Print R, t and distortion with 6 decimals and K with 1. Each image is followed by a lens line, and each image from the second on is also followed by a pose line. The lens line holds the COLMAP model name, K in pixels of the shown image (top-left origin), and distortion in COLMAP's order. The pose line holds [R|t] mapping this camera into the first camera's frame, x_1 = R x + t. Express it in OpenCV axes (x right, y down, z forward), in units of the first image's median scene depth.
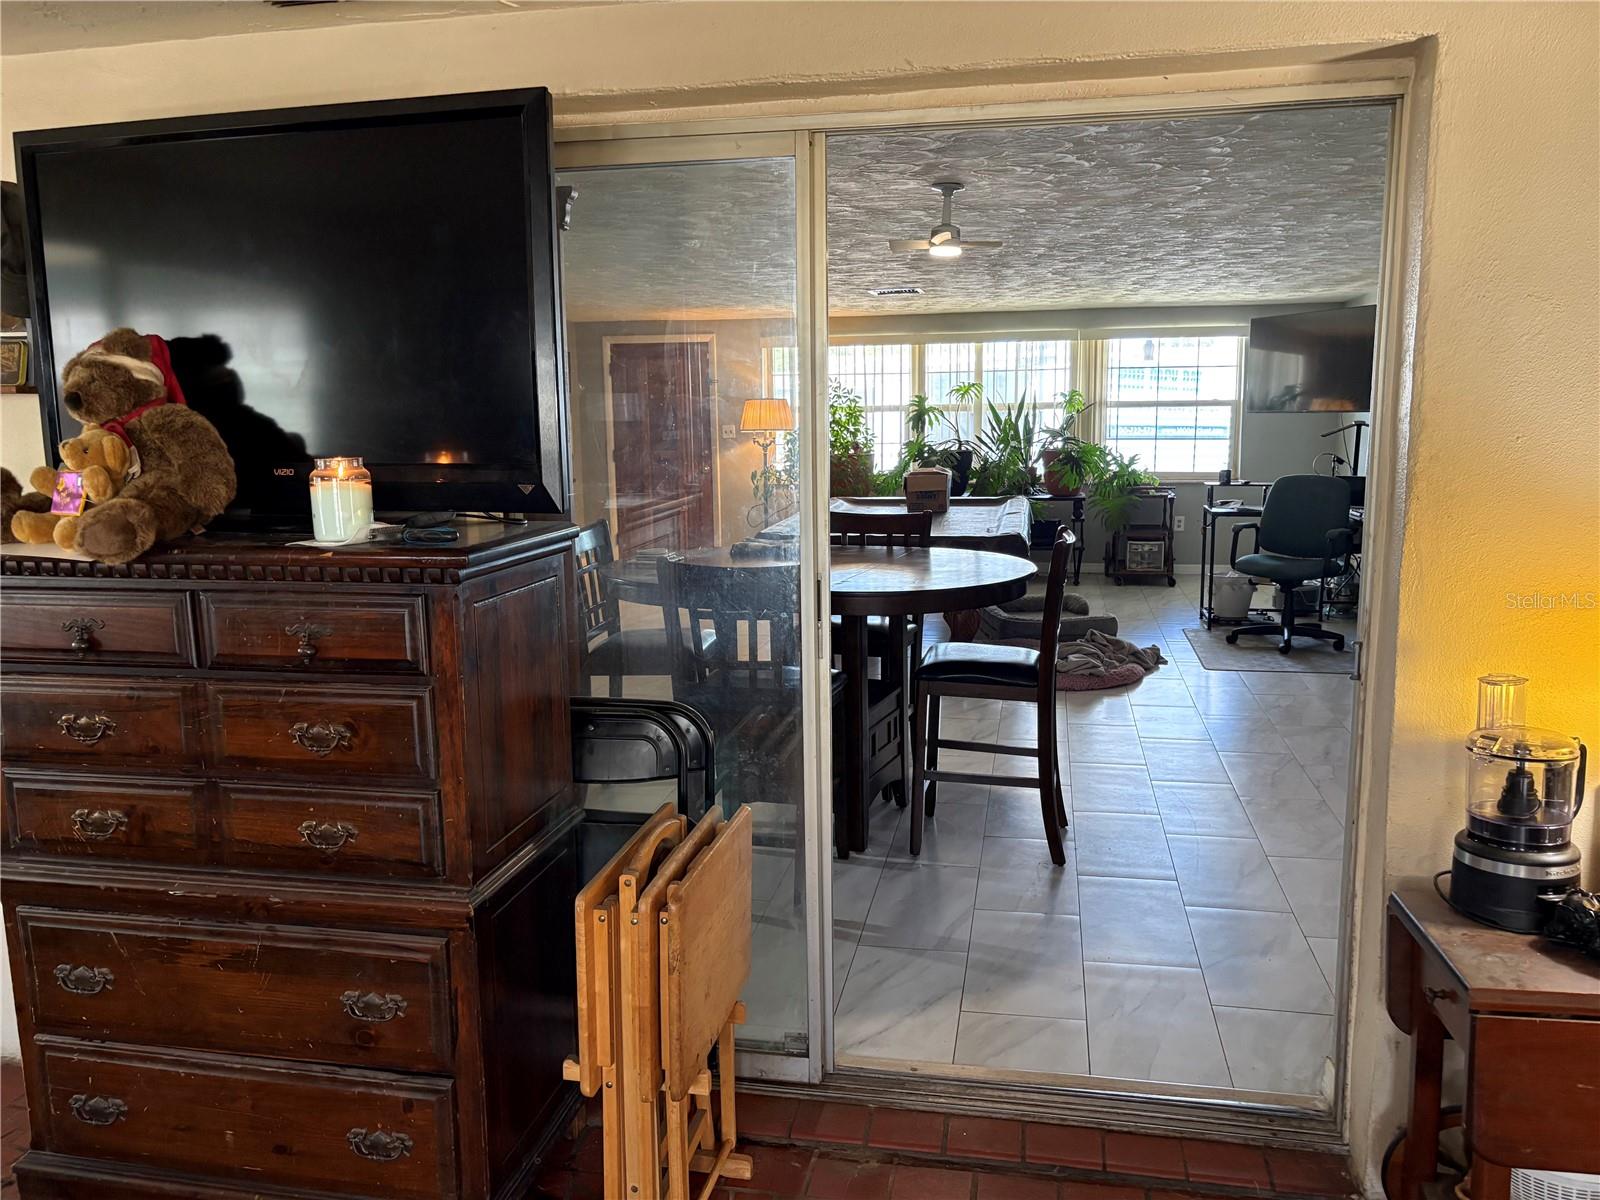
lens RADIAL K [[1216.5, 0, 793.8], [0, 1216.5, 599.6], [0, 0, 1]] dist [0.024928, -0.002992]
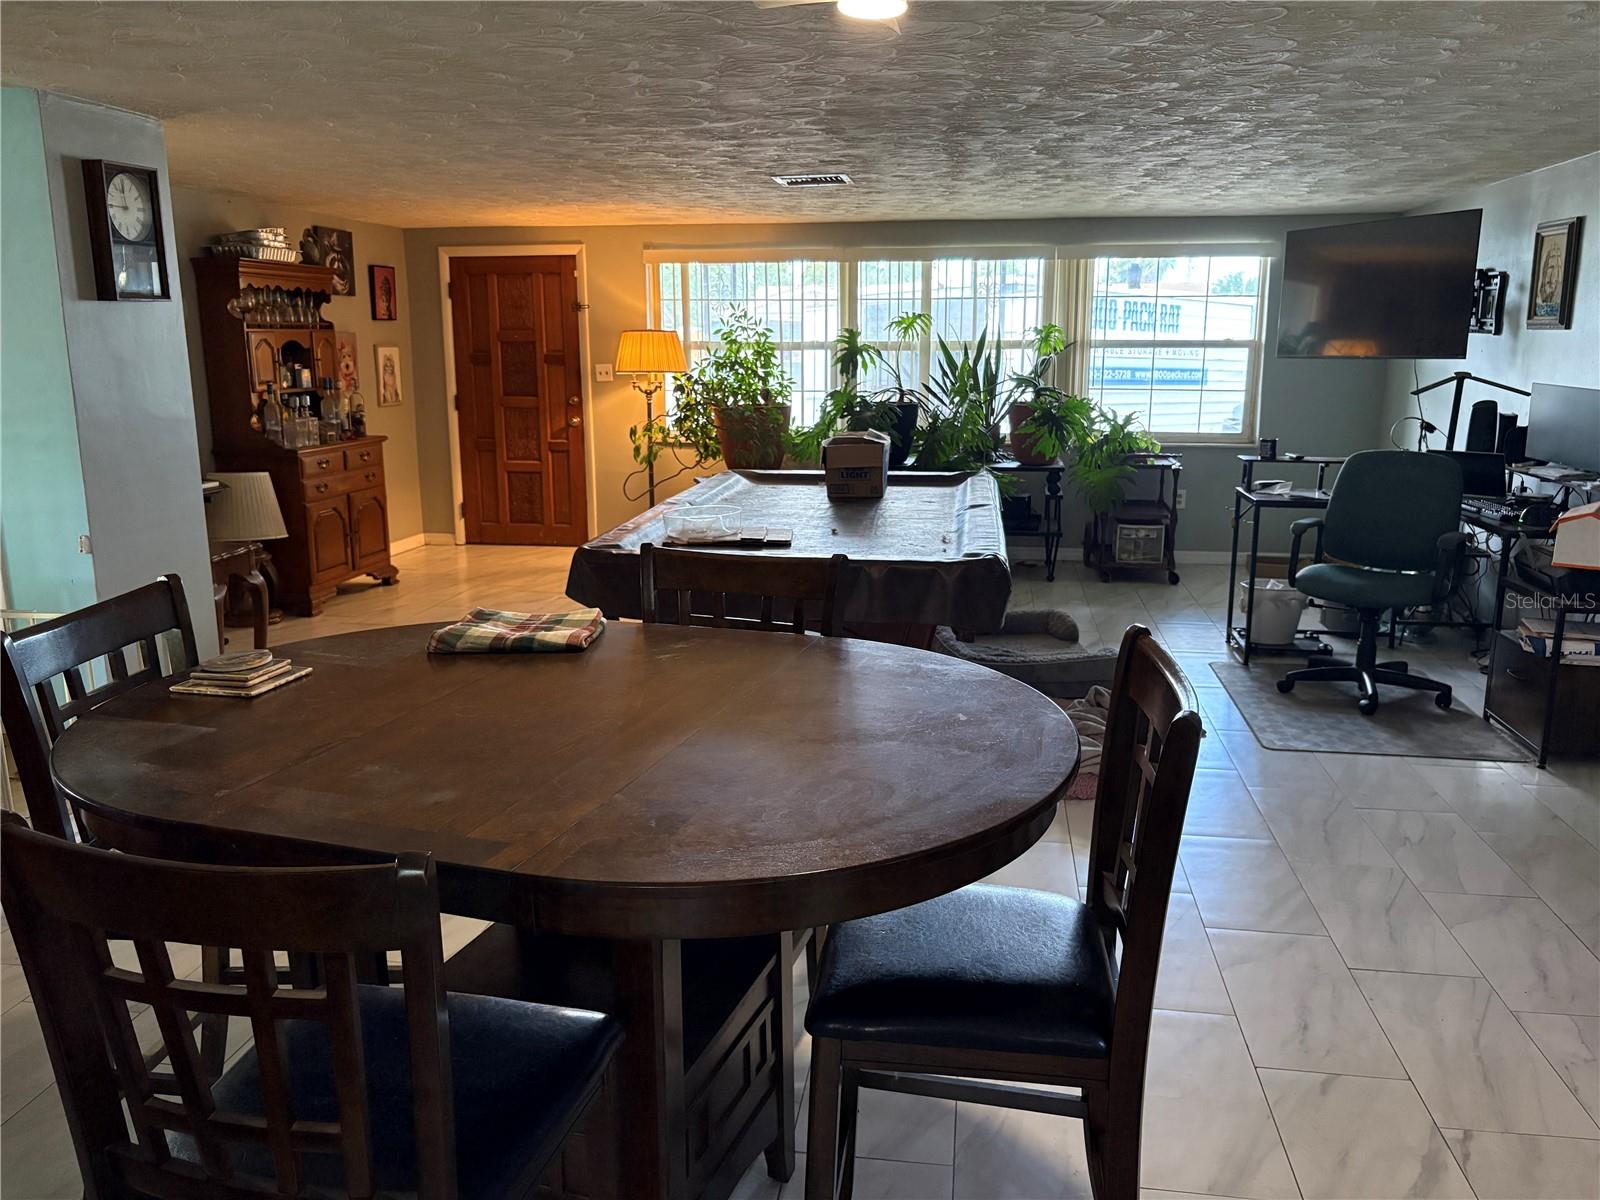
lens RADIAL K [[1216.5, 0, 806.6], [0, 1216.5, 598.3], [0, 0, 1]] dist [0.024928, -0.002992]
pose [[0.998253, -0.000395, 0.059079, 0.031731], [-0.002700, 0.998628, 0.052305, -0.039699], [-0.059018, -0.052373, 0.996882, 0.235378]]
